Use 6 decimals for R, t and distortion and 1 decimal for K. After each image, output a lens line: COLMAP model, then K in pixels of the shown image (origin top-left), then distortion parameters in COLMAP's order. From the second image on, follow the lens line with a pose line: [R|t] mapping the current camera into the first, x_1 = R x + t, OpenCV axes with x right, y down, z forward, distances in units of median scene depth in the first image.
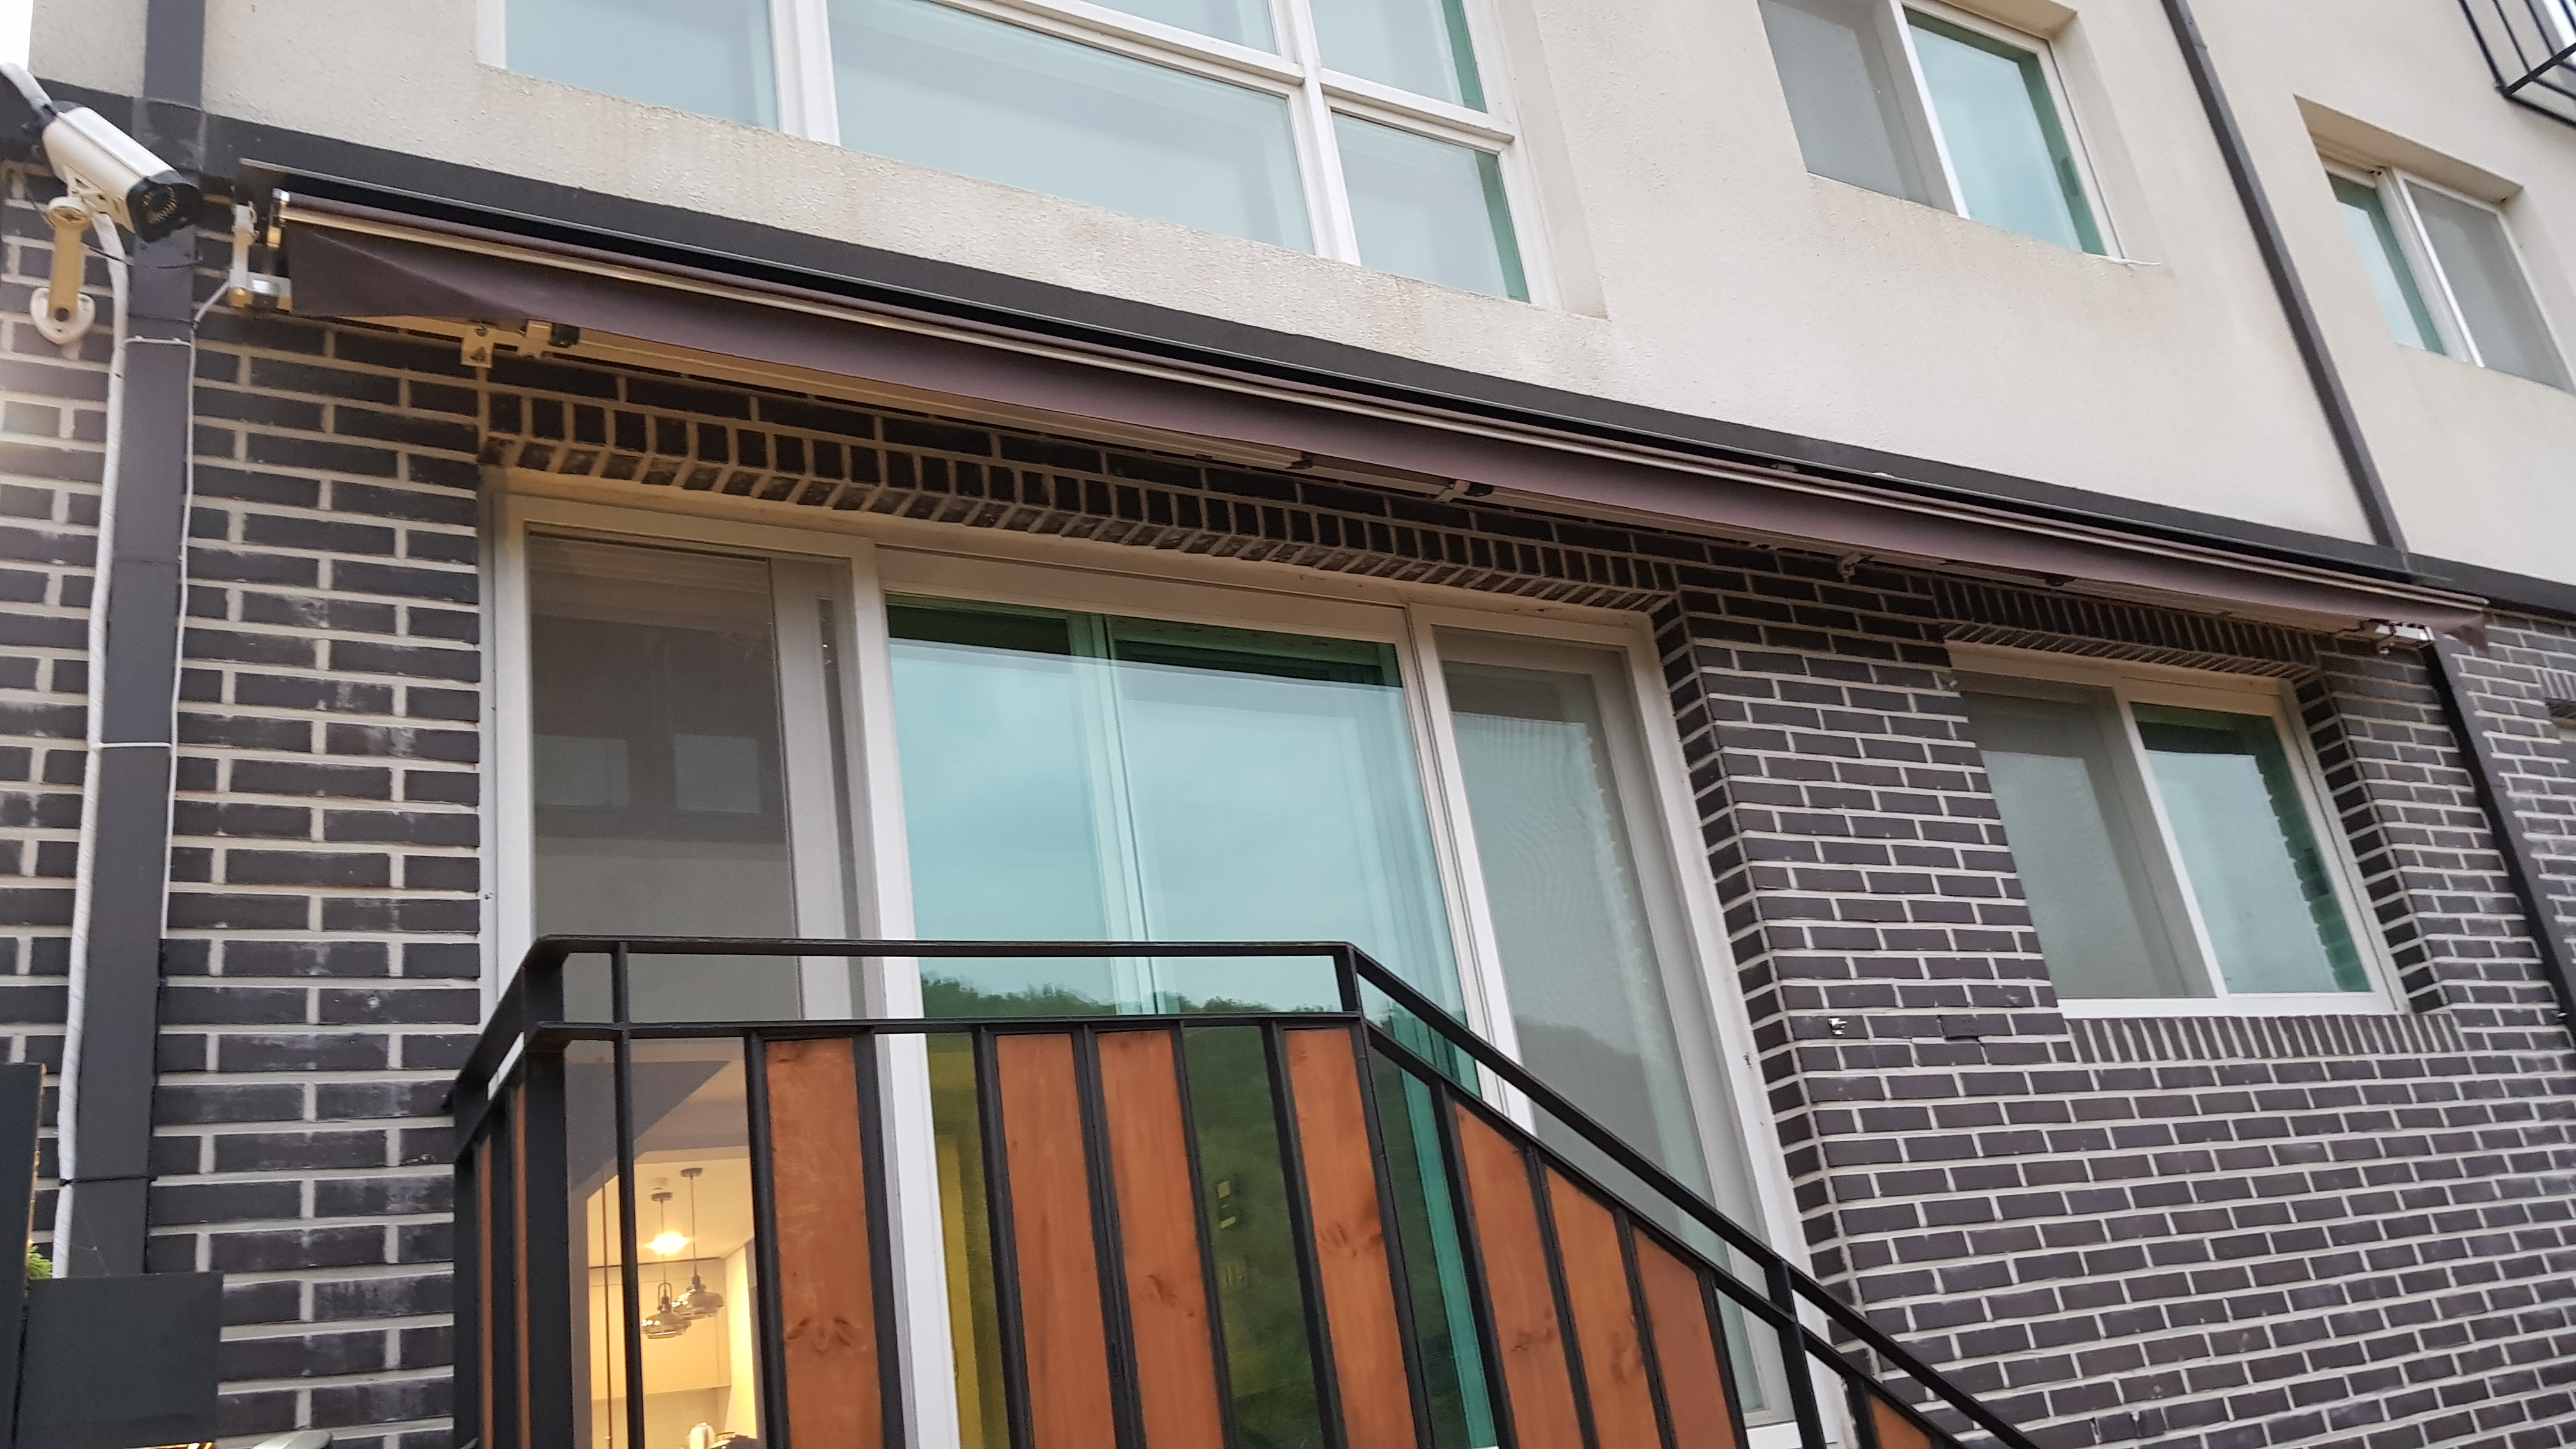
lens RADIAL K [[2028.7, 0, 1346.5], [0, 2028.7, 725.1], [0, 0, 1]] dist [0.071571, -0.119385]
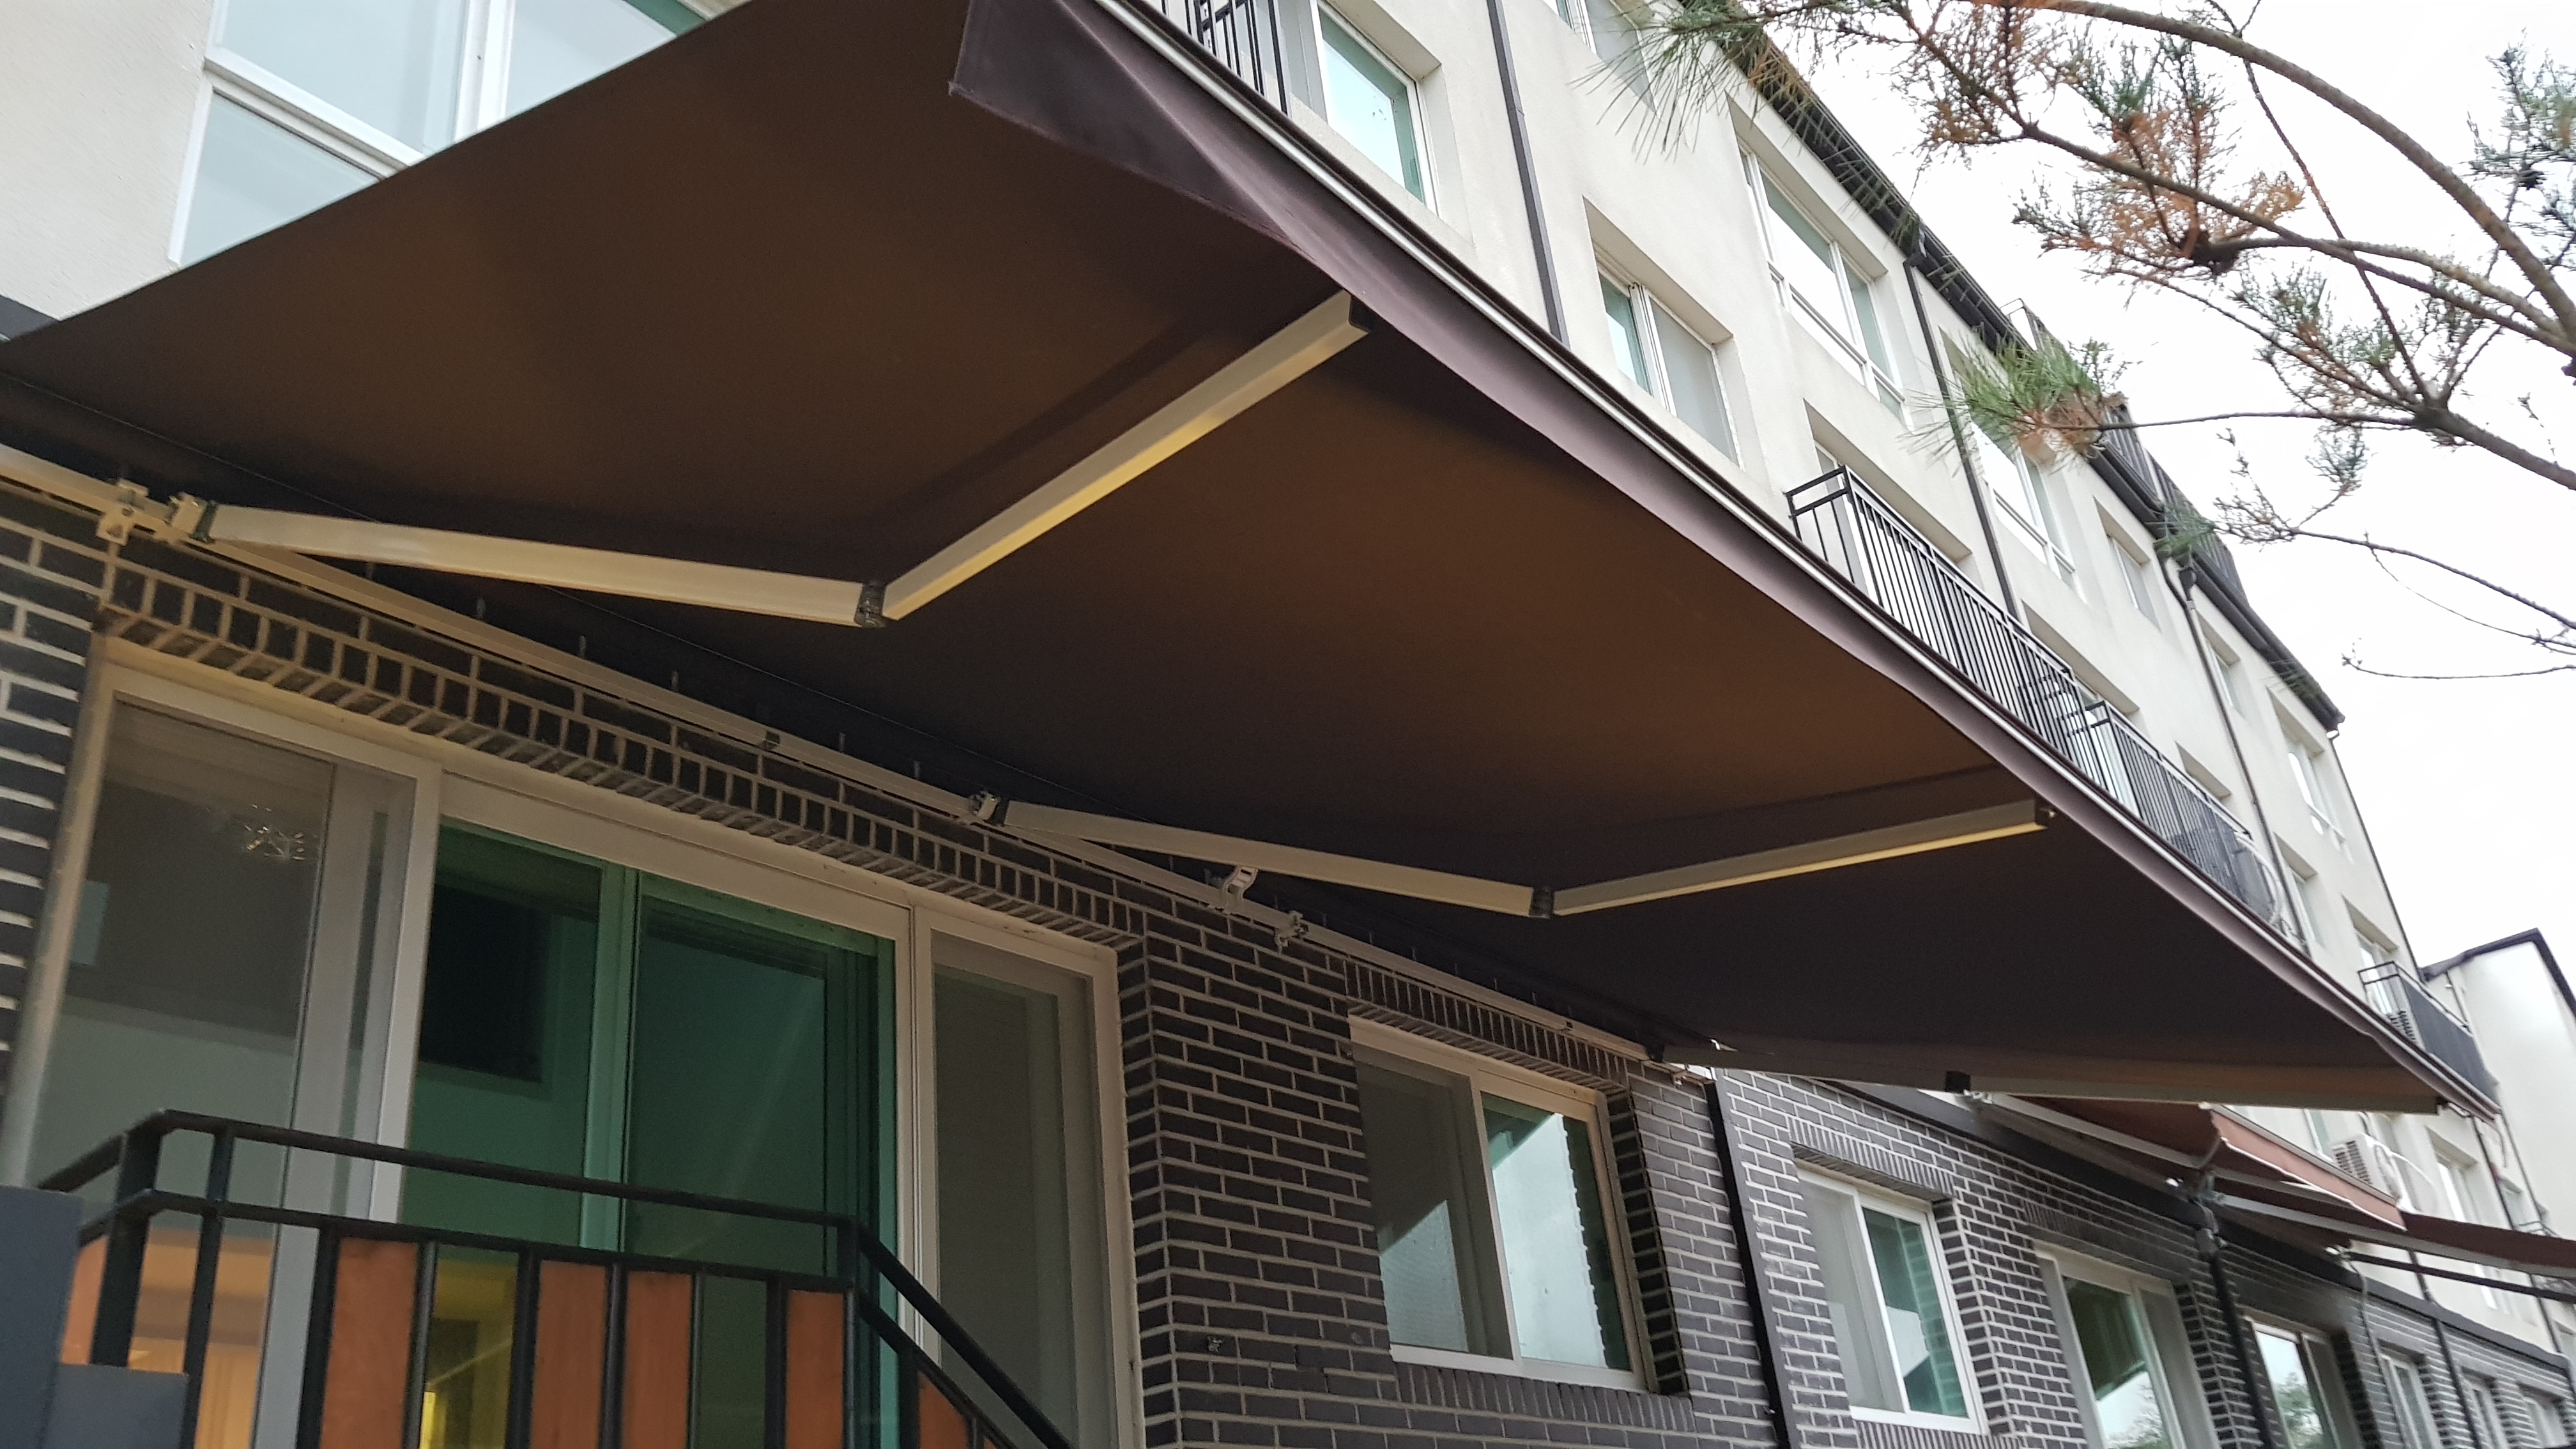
lens RADIAL K [[1965.6, 0, 1288.0], [0, 1965.6, 724.5], [0, 0, 1]] dist [0.136434, -0.294910]
pose [[0.945798, 0.208178, 0.249255, -0.067317], [-0.170672, 0.971606, -0.163868, -0.013736], [-0.276291, 0.112445, 0.954473, -0.111074]]
